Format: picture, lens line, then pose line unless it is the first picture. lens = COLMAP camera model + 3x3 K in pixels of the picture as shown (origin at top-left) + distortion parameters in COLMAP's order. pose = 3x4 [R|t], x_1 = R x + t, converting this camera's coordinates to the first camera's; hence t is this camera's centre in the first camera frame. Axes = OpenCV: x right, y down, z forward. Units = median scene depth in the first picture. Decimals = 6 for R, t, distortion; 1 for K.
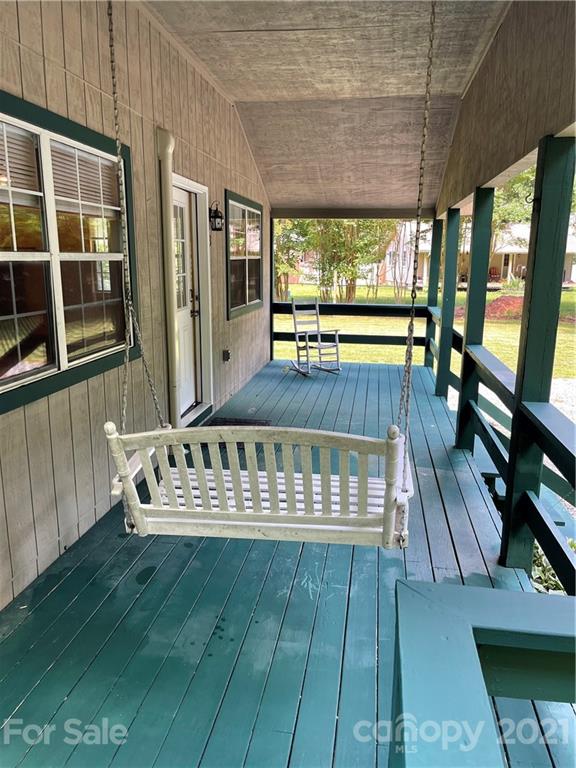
lens RADIAL K [[574.7, 0, 288.0], [0, 574.7, 384.0], [0, 0, 1]] dist [0.068737, -0.102466]
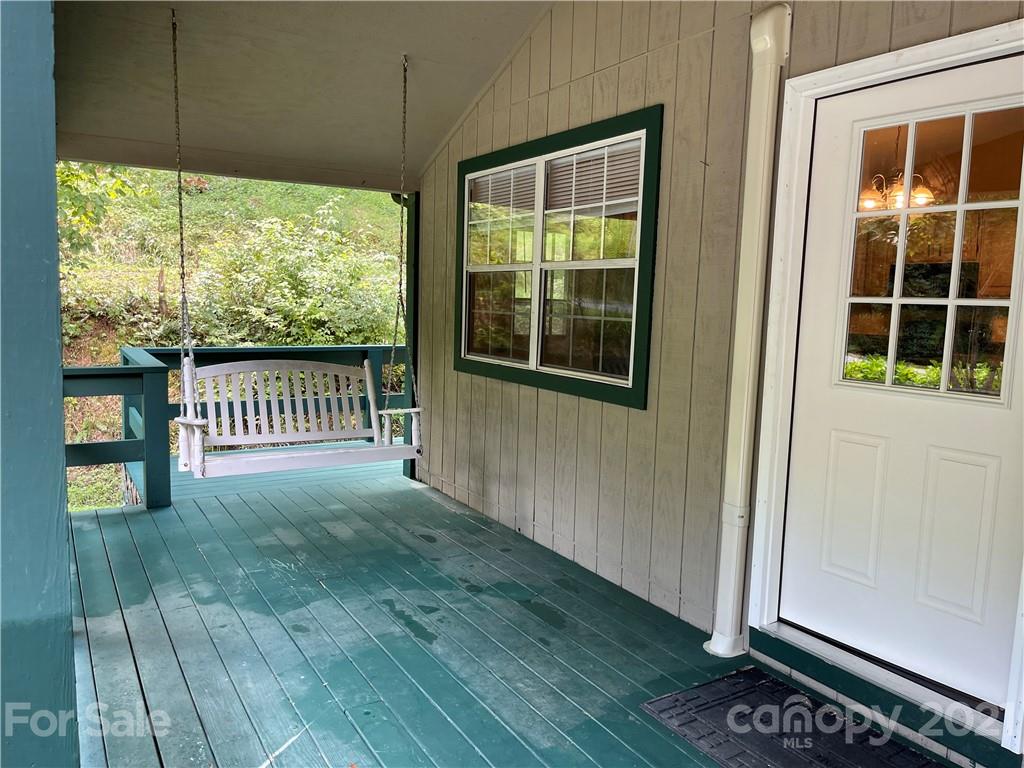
lens RADIAL K [[766.3, 0, 512.0], [0, 766.3, 384.0], [0, 0, 1]] dist [0.068737, -0.102466]
pose [[-0.762044, 0.048510, -0.645706, 0.601046], [-0.173859, 0.945245, 0.276197, -0.410596], [0.623749, 0.322736, -0.711884, 2.119528]]
